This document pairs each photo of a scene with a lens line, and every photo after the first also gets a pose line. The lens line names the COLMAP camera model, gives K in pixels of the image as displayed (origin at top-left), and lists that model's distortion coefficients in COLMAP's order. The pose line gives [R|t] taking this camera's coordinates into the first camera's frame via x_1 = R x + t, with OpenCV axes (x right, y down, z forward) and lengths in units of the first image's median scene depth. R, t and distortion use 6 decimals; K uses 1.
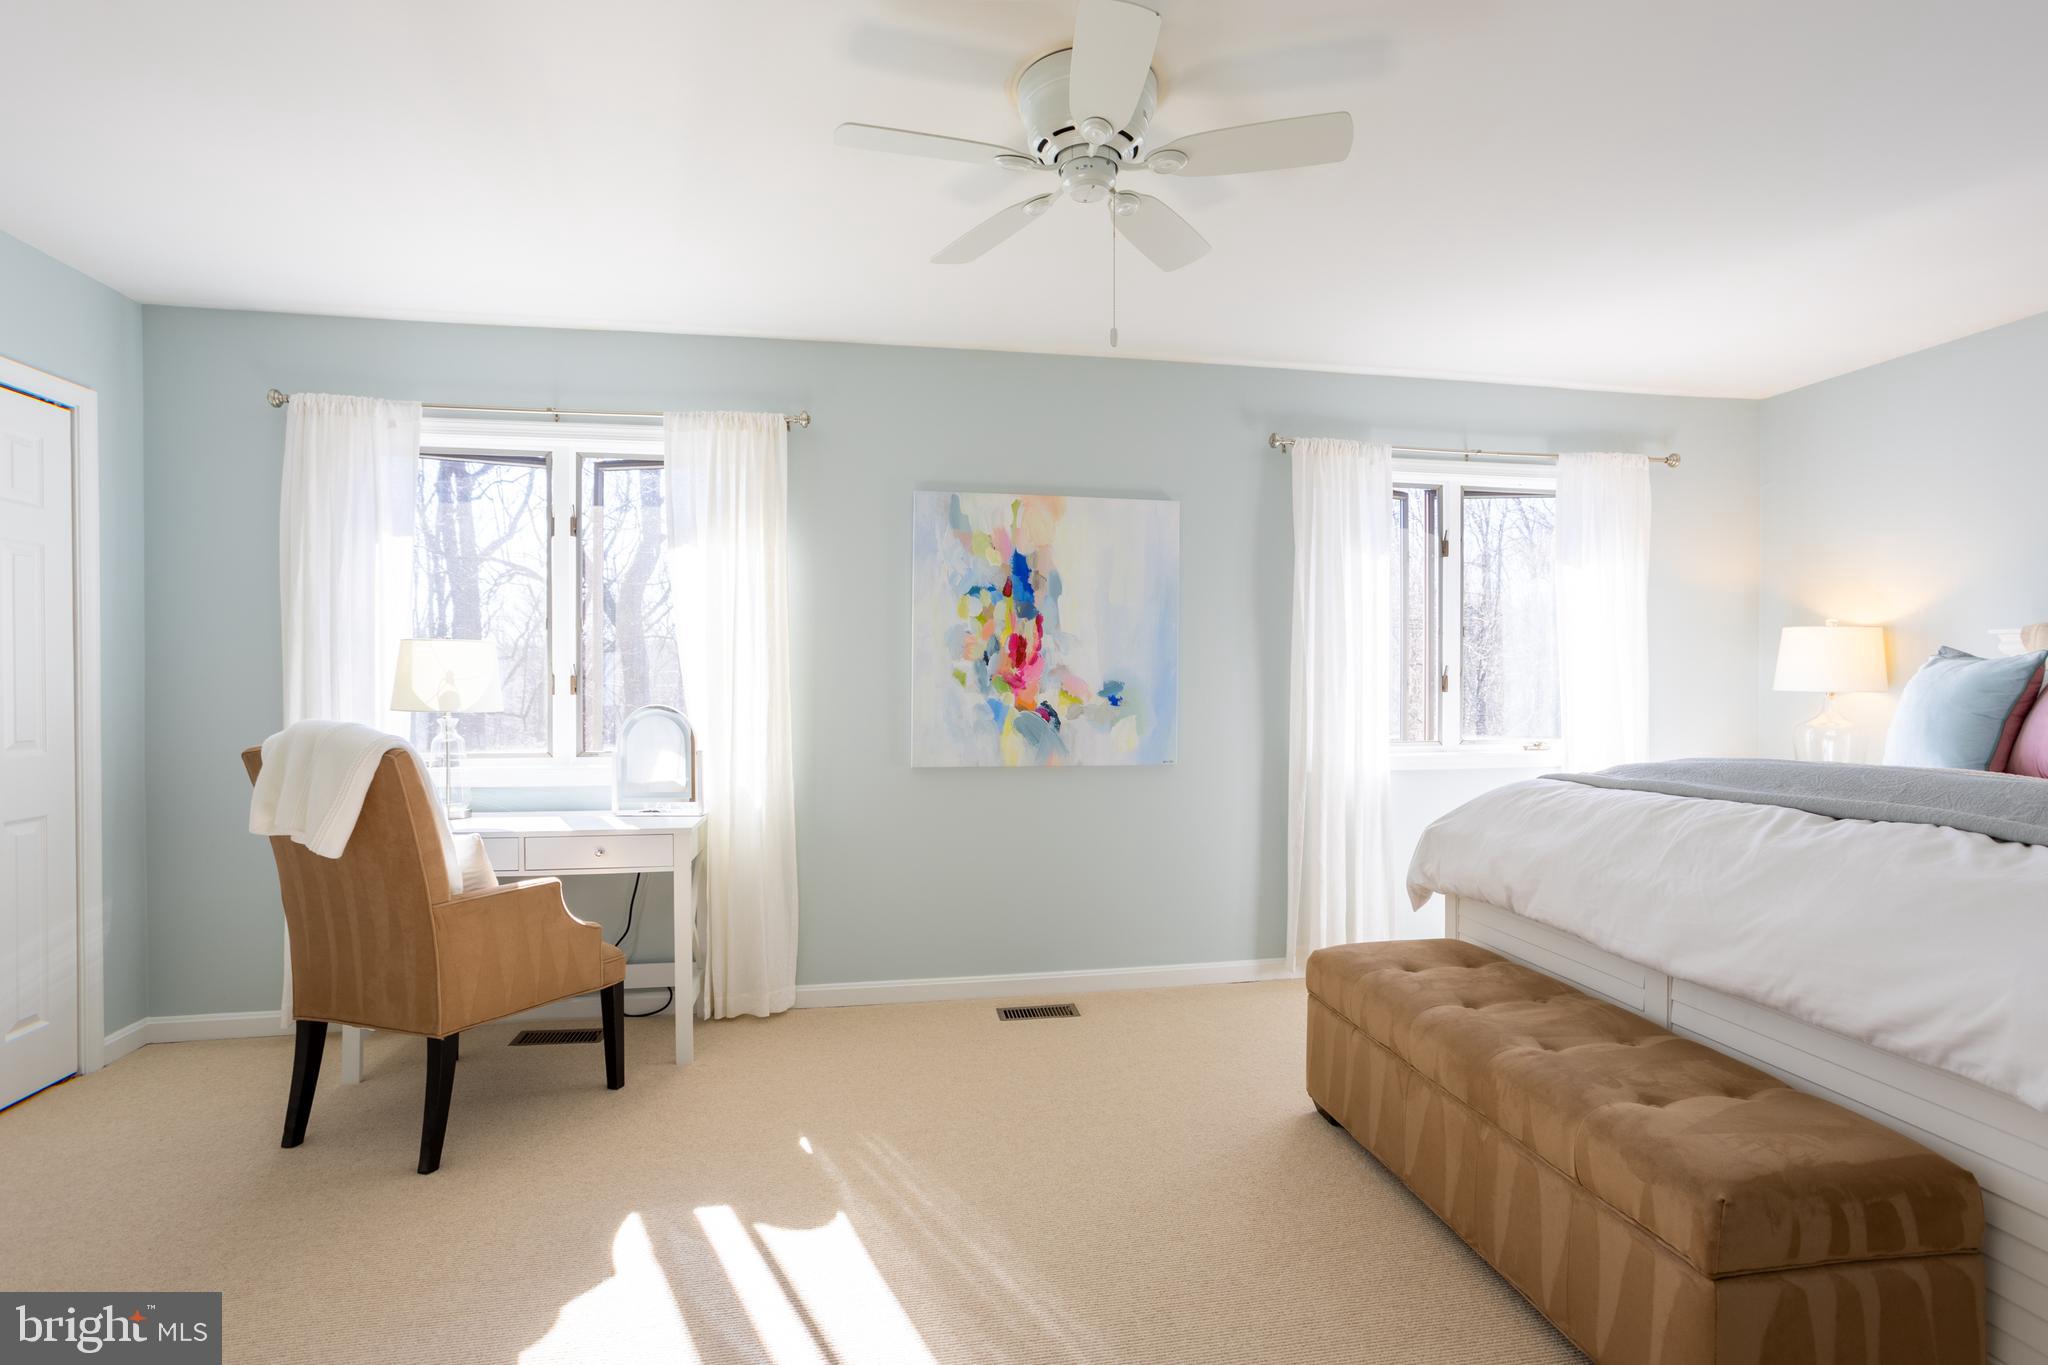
lens RADIAL K [[984.8, 0, 1021.6], [0, 984.8, 699.3], [0, 0, 1]] dist [-0.015405, 0.004984]
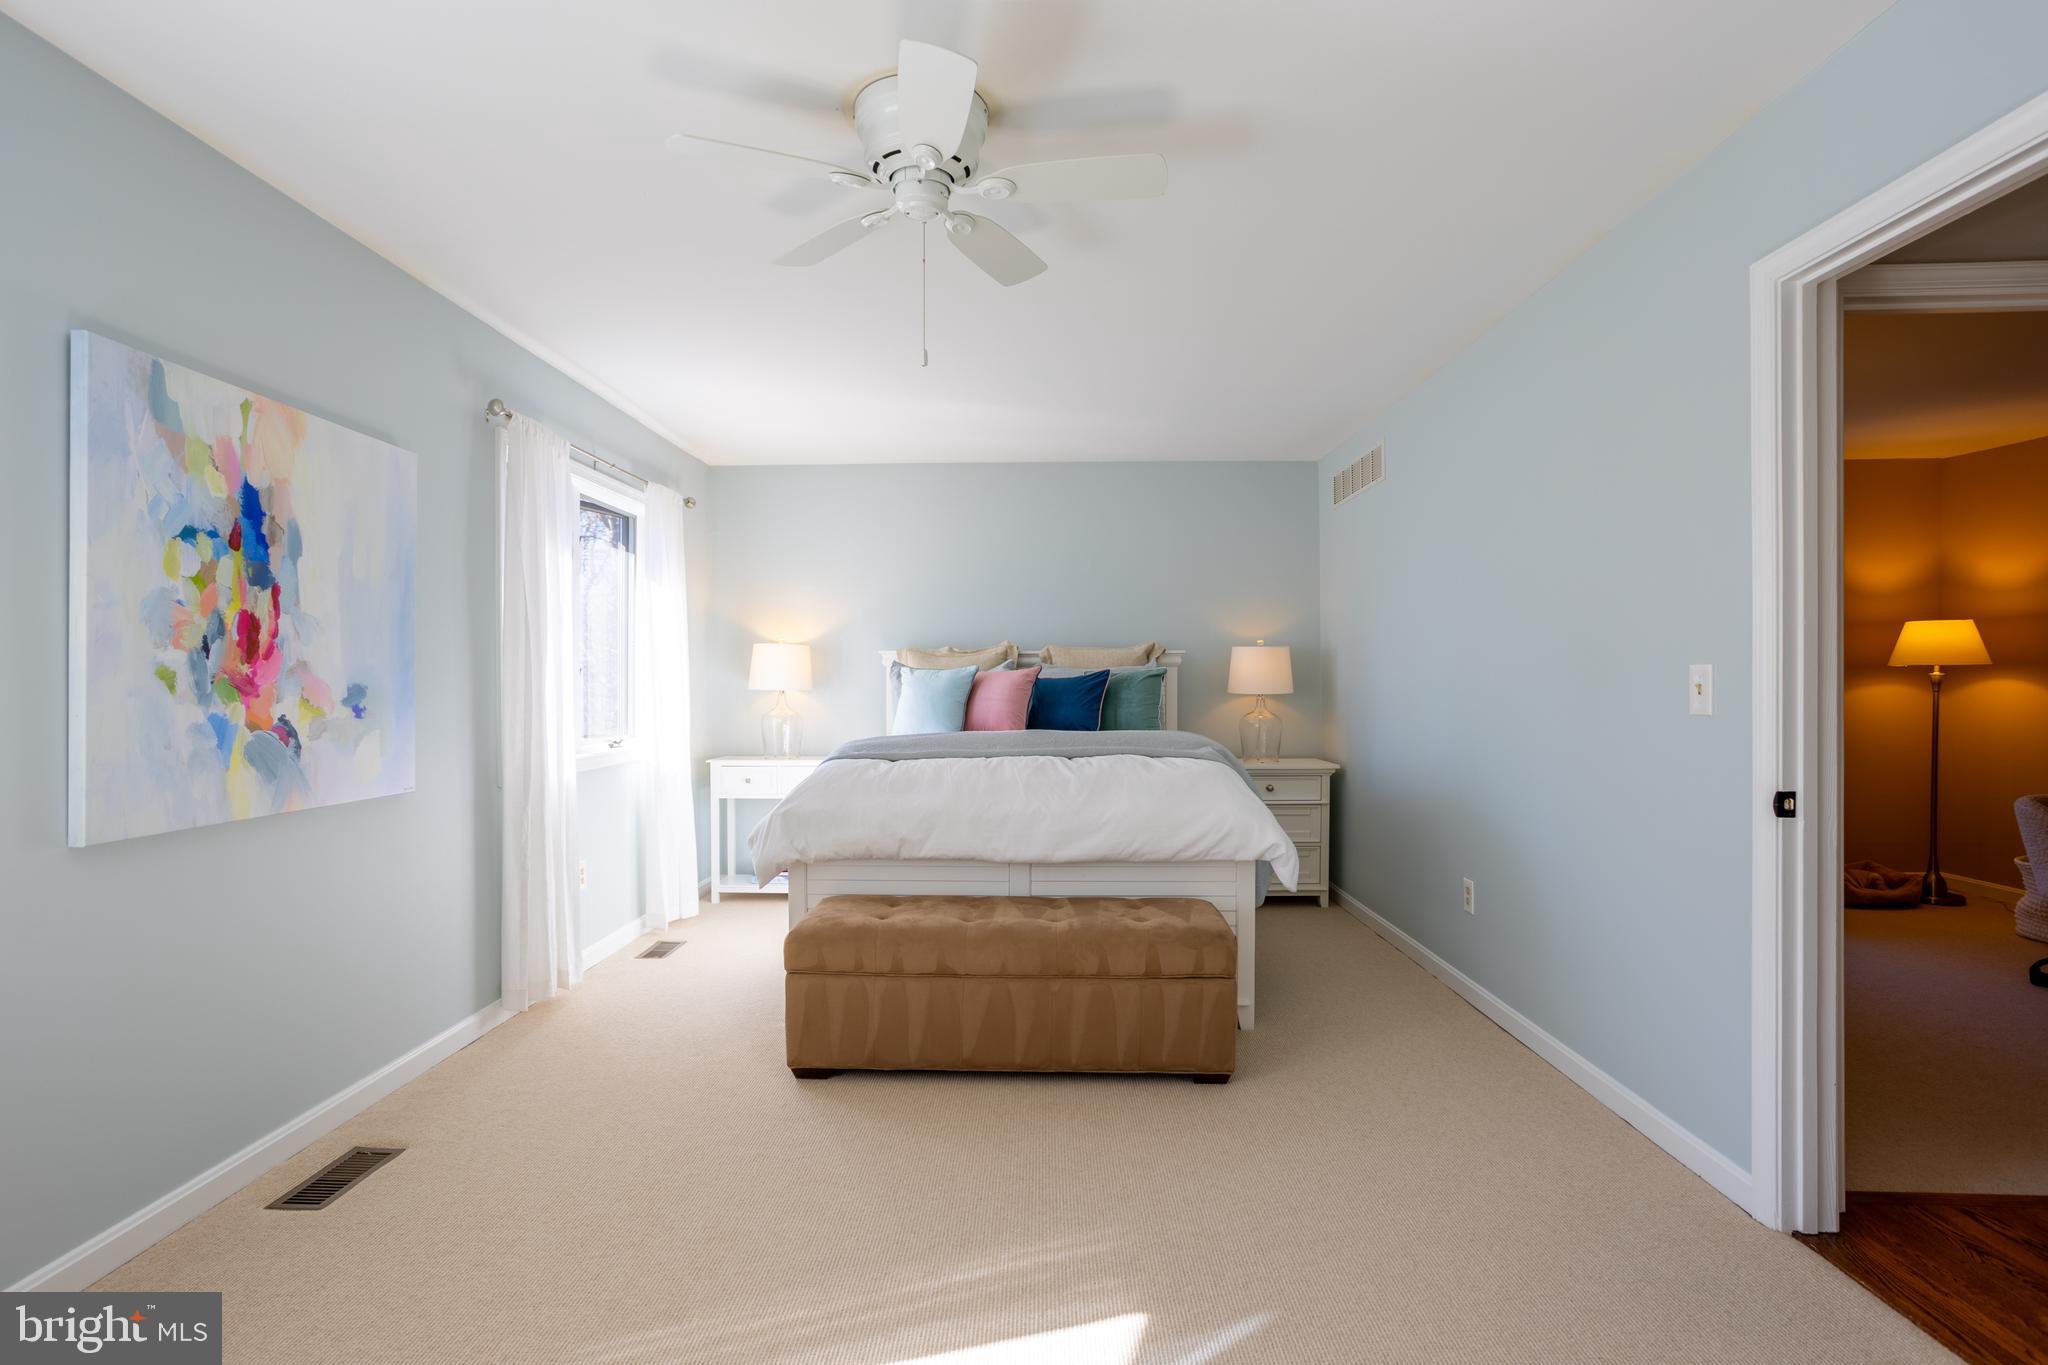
lens RADIAL K [[984.8, 0, 1028.7], [0, 984.8, 686.2], [0, 0, 1]] dist [-0.015405, 0.004984]
pose [[0.193072, -0.005779, 0.981168, -0.525941], [0.017467, 0.999844, 0.002452, -0.010365], [-0.981029, 0.016665, 0.193143, 0.387591]]
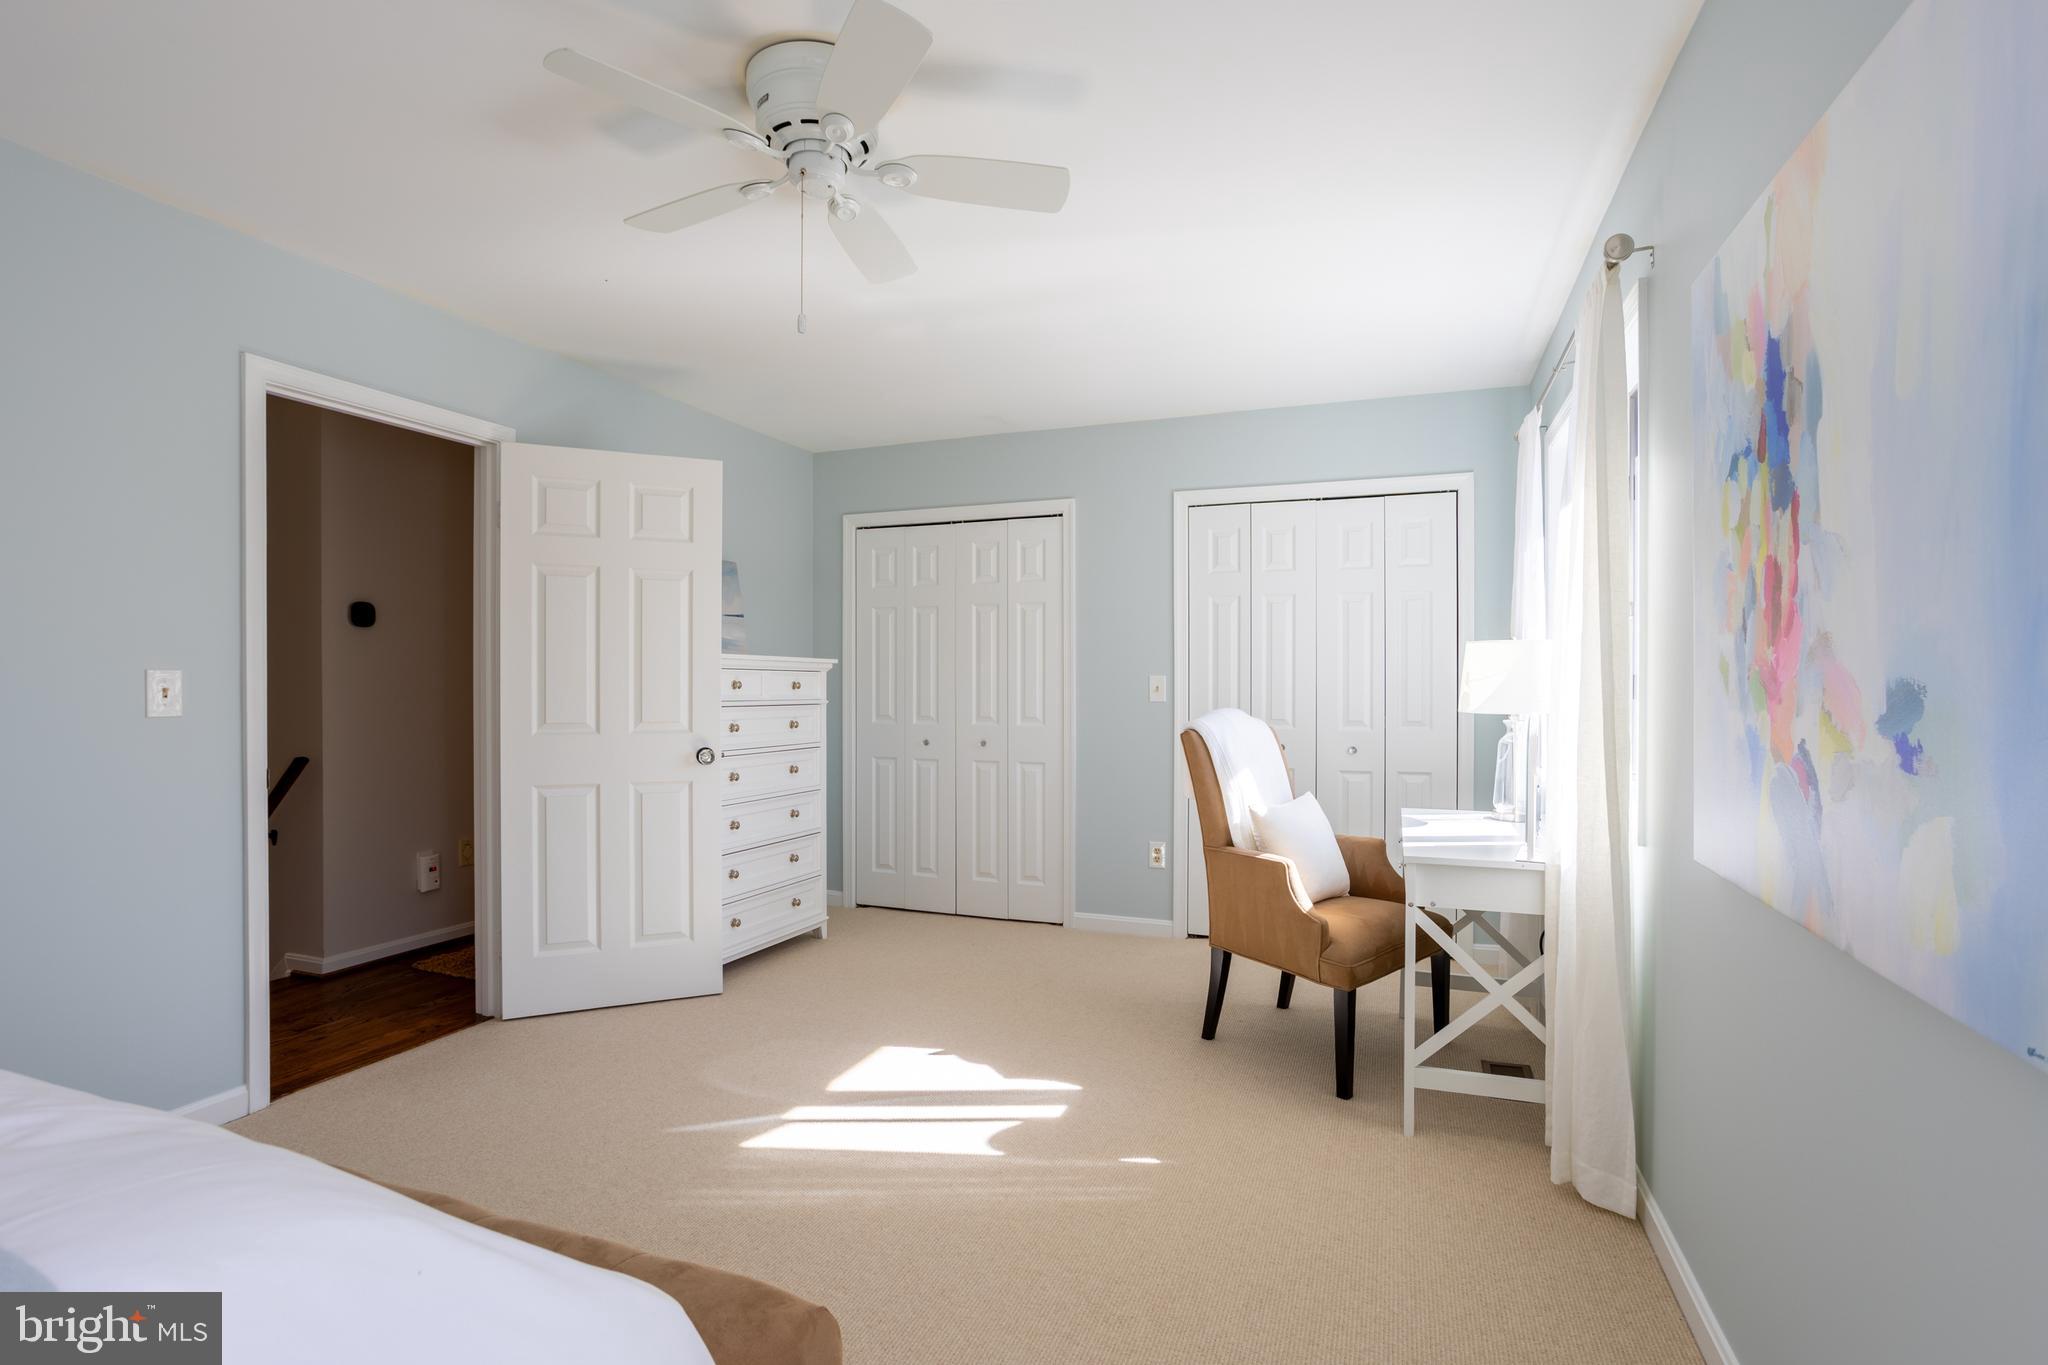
lens RADIAL K [[984.8, 0, 1034.1], [0, 984.8, 691.7], [0, 0, 1]] dist [-0.015405, 0.004984]
pose [[-0.504966, 0.008712, -0.863095, 0.457752], [-0.010658, 0.999810, 0.016327, -0.017703], [0.863074, 0.017444, -0.504777, 0.948871]]
